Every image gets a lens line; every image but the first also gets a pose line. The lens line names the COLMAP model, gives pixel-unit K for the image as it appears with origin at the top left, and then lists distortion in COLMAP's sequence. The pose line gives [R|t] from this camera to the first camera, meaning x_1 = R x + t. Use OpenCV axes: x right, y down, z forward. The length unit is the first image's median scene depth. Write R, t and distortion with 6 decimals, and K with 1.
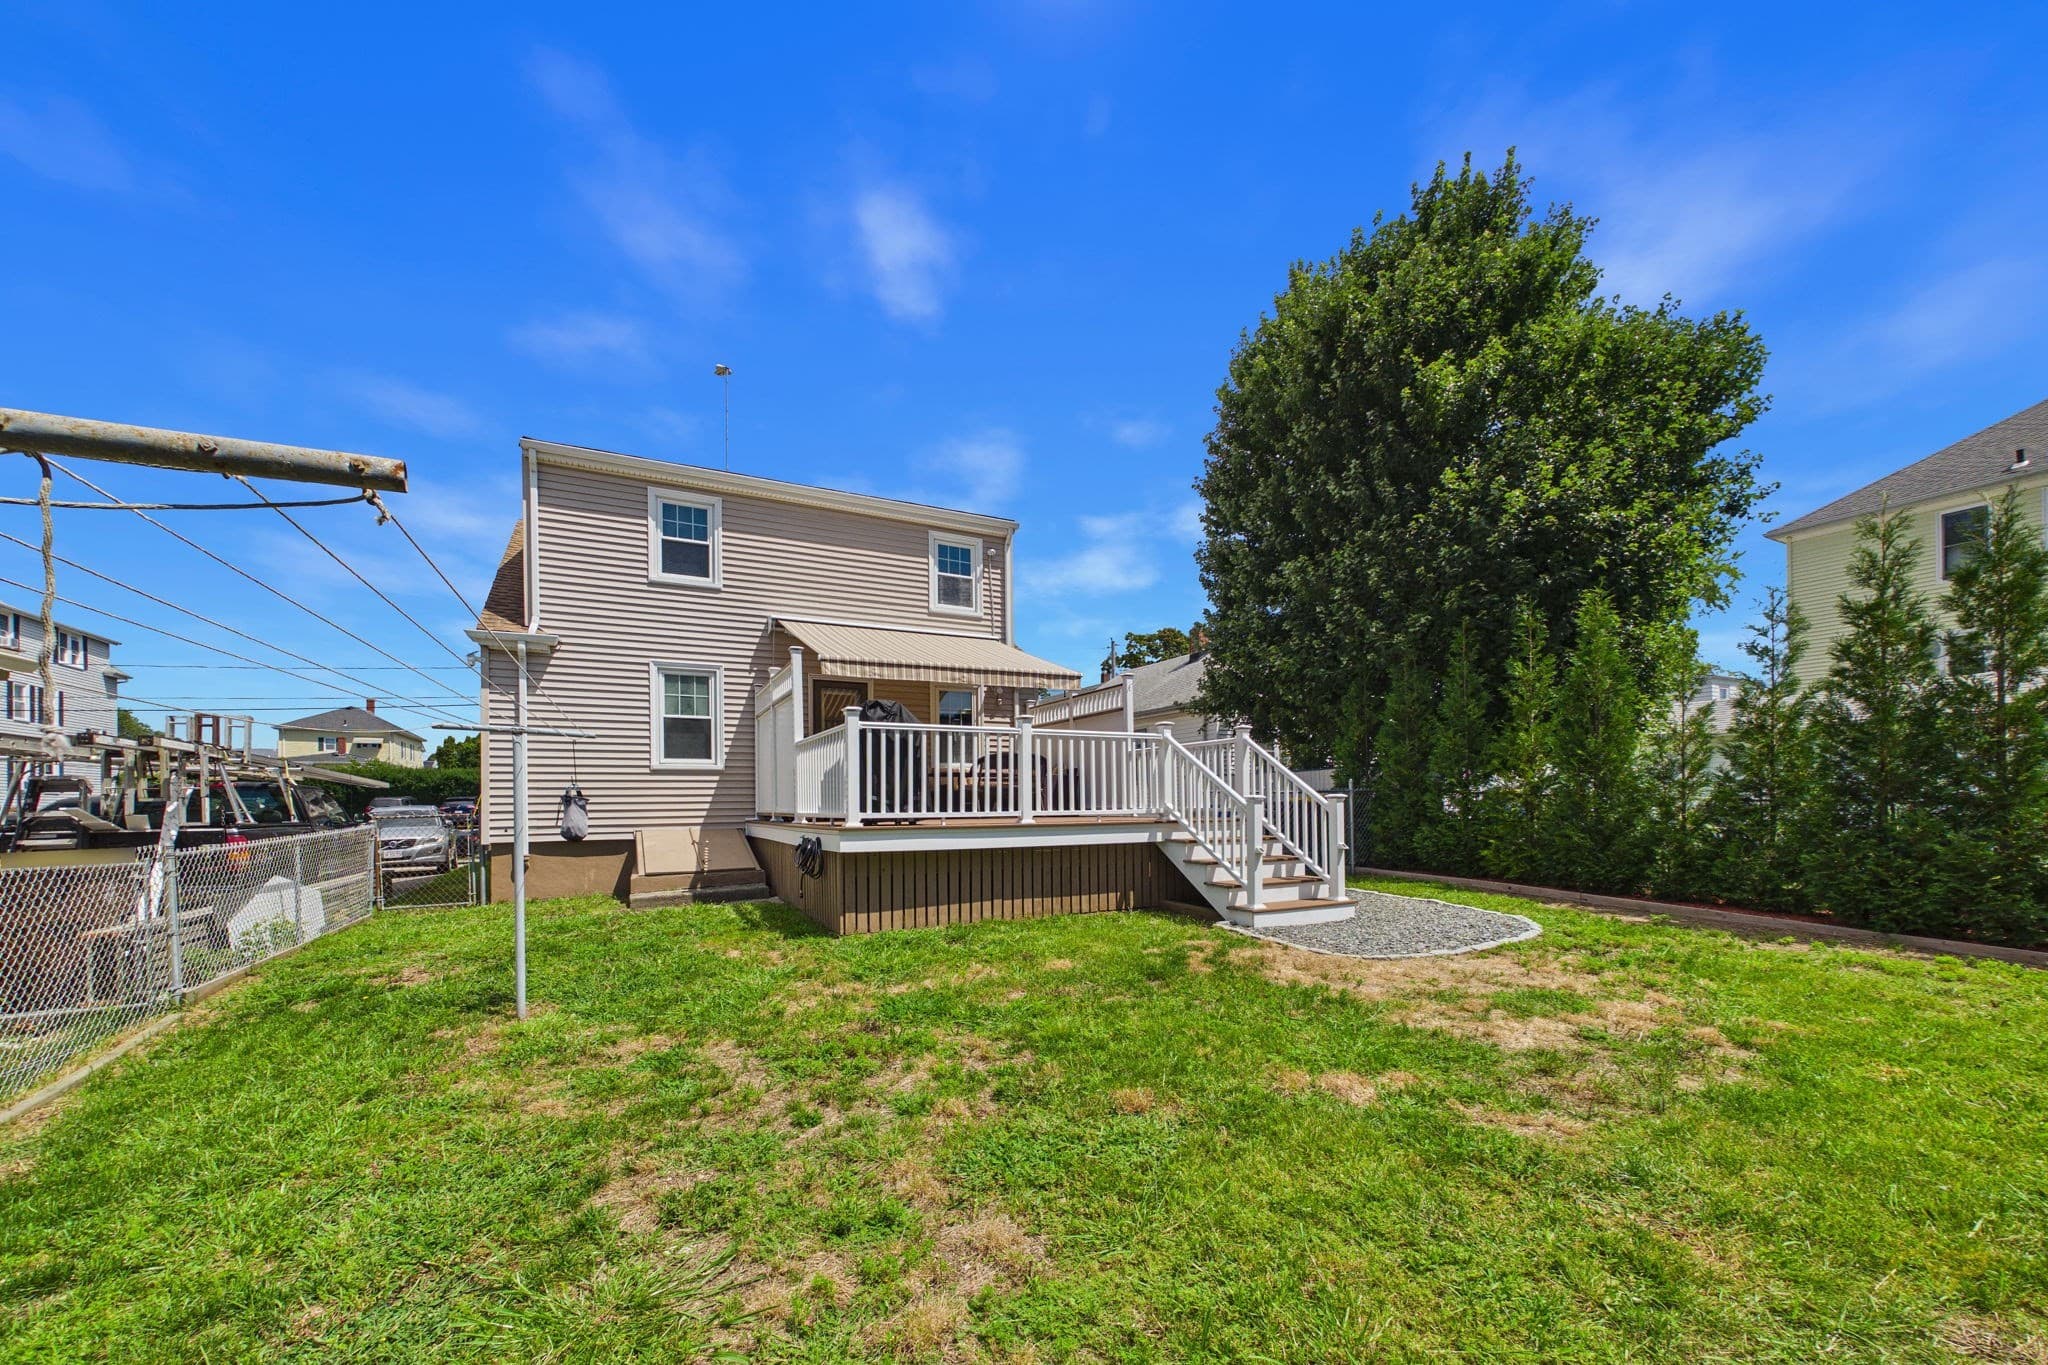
lens RADIAL K [[779.5, 0, 1024.7], [0, 779.5, 789.5], [0, 0, 1]] dist [-0.001956, -0.000017]
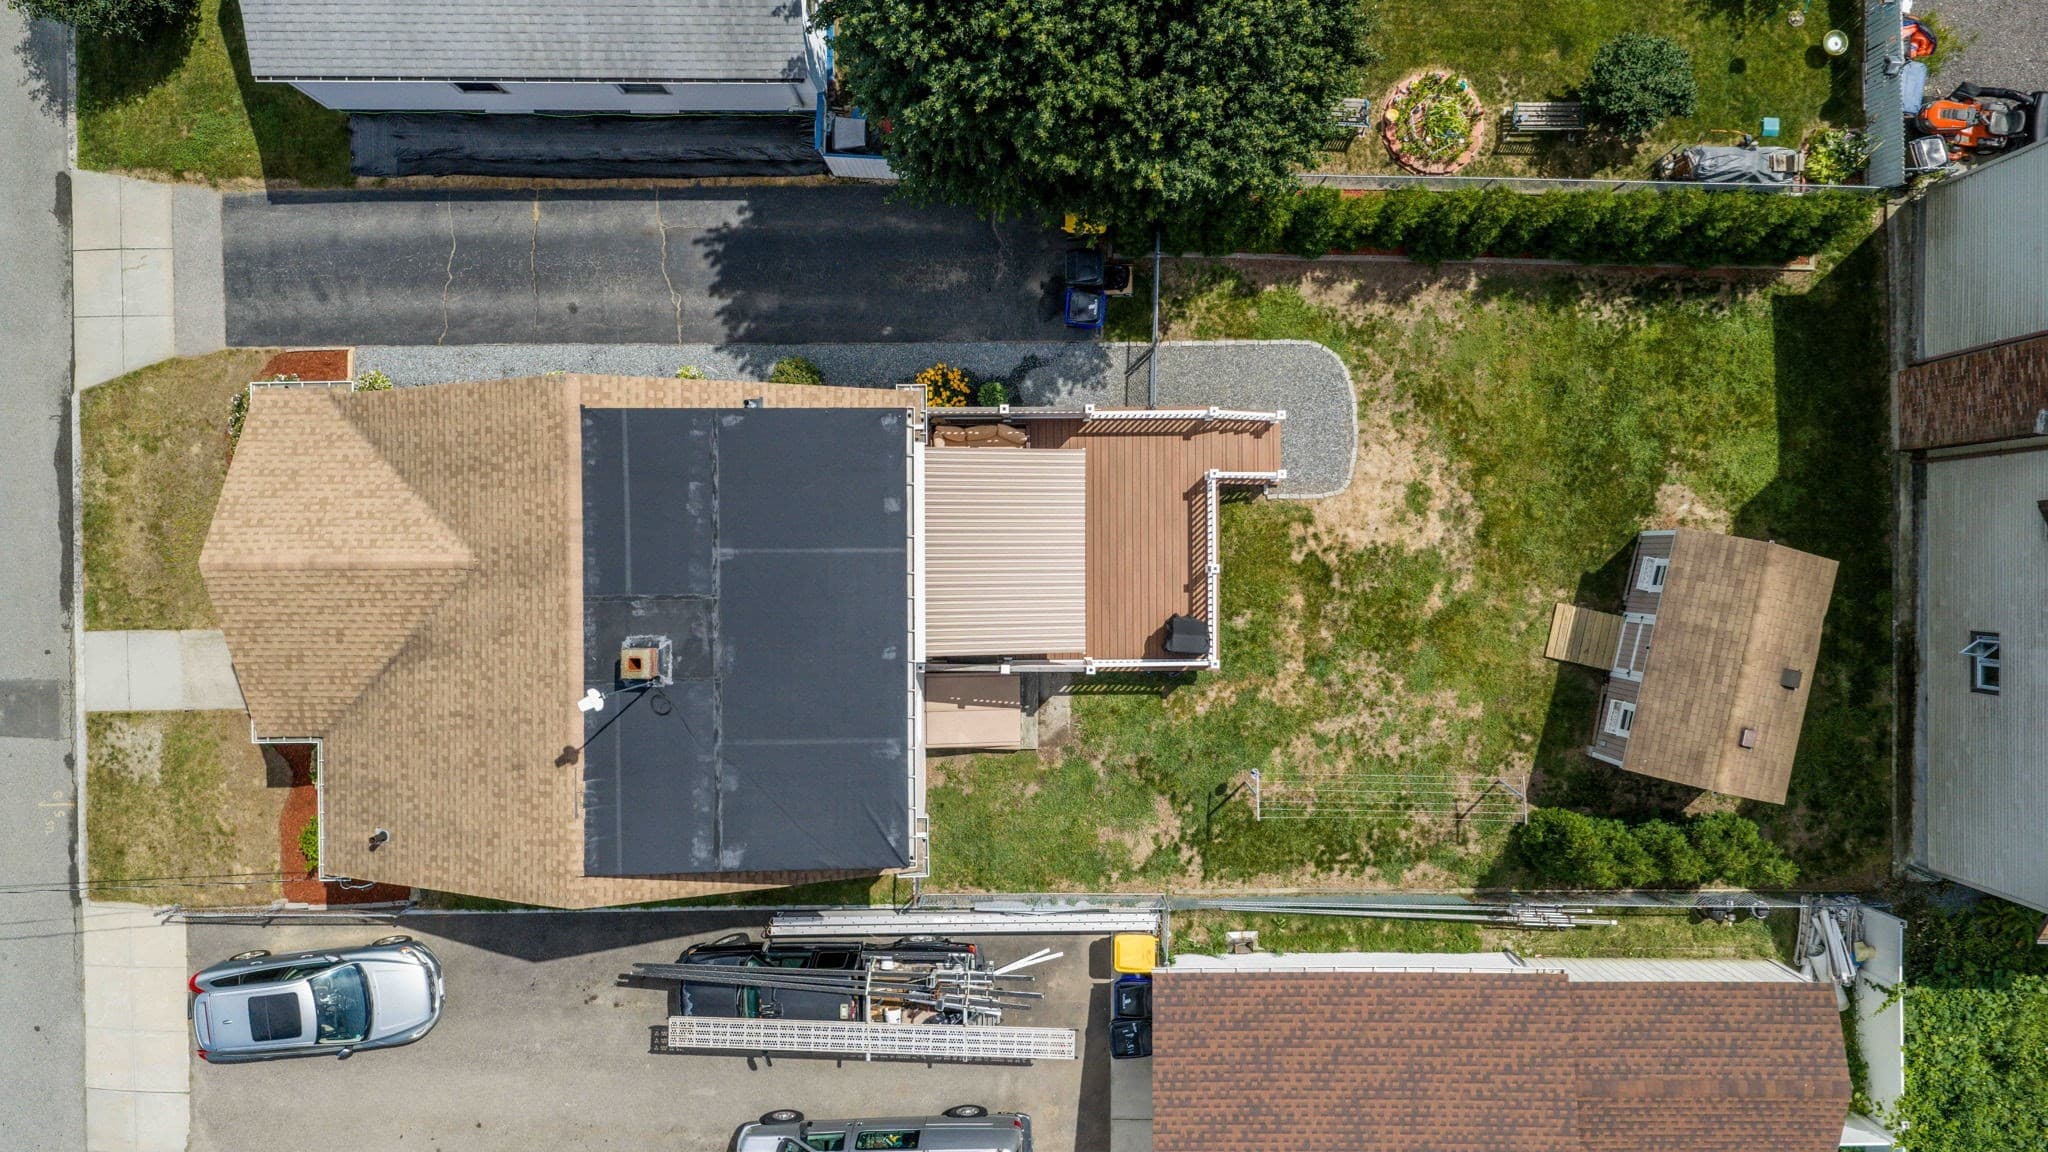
lens RADIAL K [[1688.3, 0, 1024.0], [0, 1688.3, 576.0], [0, 0, 1]] dist [0.008803, -0.005606]
pose [[0.453387, -0.891234, -0.011948, -0.138169], [-0.000203, -0.013508, 0.999909, -3.176023], [-0.891314, -0.453343, -0.006305, 1.108826]]
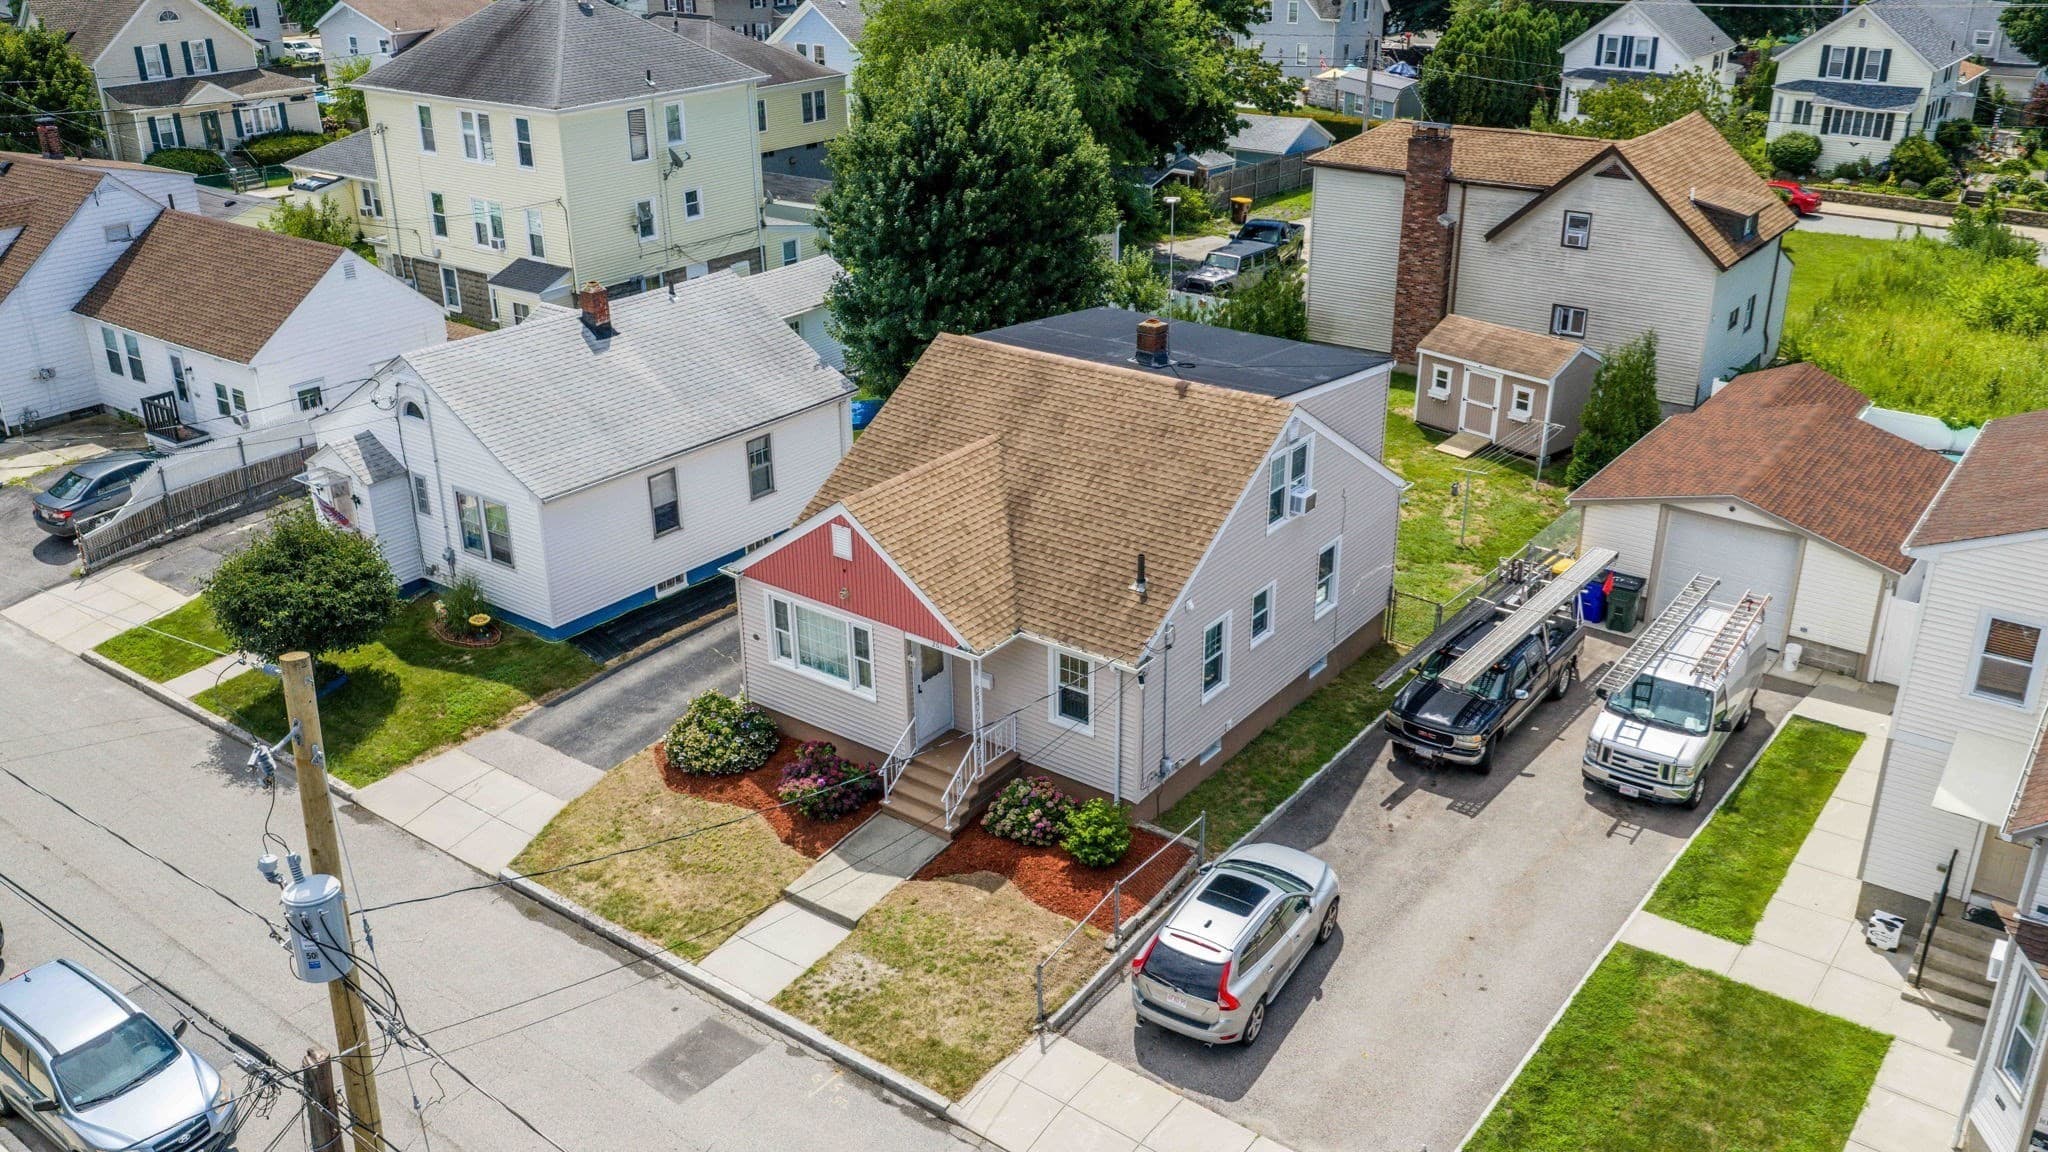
lens RADIAL K [[1688.3, 0, 1024.0], [0, 1688.3, 576.0], [0, 0, 1]] dist [0.008803, -0.005606]
pose [[-0.441260, -0.350378, 0.826151, -3.415807], [-0.005371, 0.921641, 0.388007, -1.425873], [-0.897363, 0.166774, -0.408565, 3.258539]]
